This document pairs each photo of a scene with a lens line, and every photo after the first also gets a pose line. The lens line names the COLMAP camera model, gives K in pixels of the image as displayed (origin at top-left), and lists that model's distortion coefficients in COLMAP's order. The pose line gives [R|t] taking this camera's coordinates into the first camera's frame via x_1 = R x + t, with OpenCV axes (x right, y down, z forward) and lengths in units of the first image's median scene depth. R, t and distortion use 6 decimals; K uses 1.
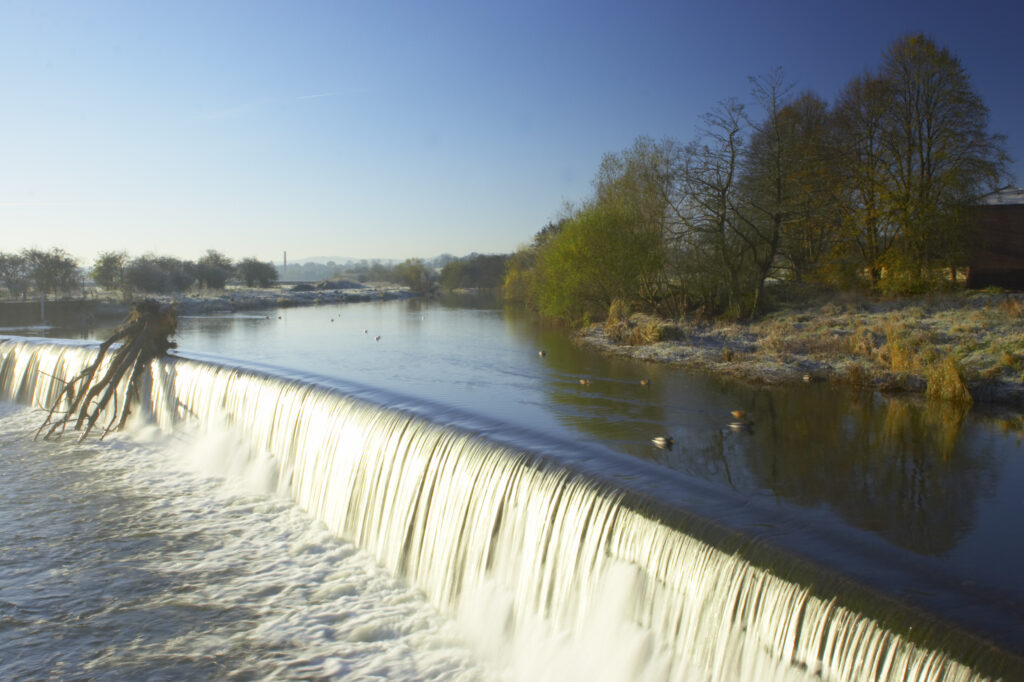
lens RADIAL K [[940.4, 0, 513.9], [0, 940.4, 323.8], [0, 0, 1]] dist [-0.120073, 0.079737]
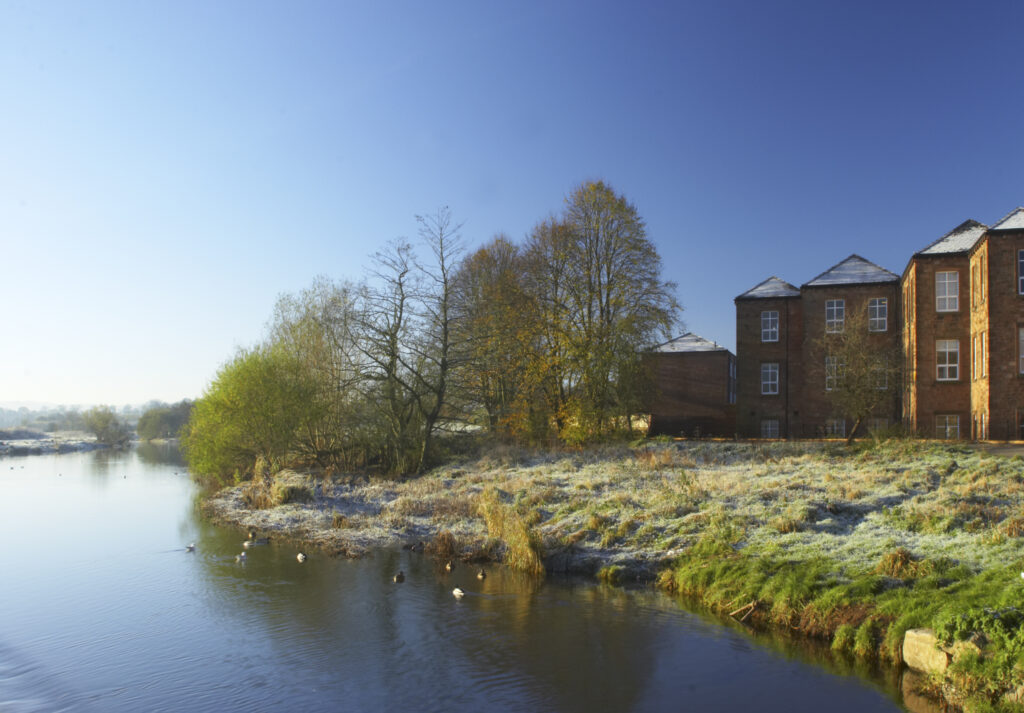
lens RADIAL K [[977.6, 0, 580.3], [0, 977.6, 355.5], [0, 0, 1]] dist [-0.113439, -0.009096]
pose [[0.949614, 0.012352, 0.313179, 0.097426], [0.024701, 0.993166, -0.114069, -0.007247], [-0.312448, 0.116057, 0.942819, 0.026308]]
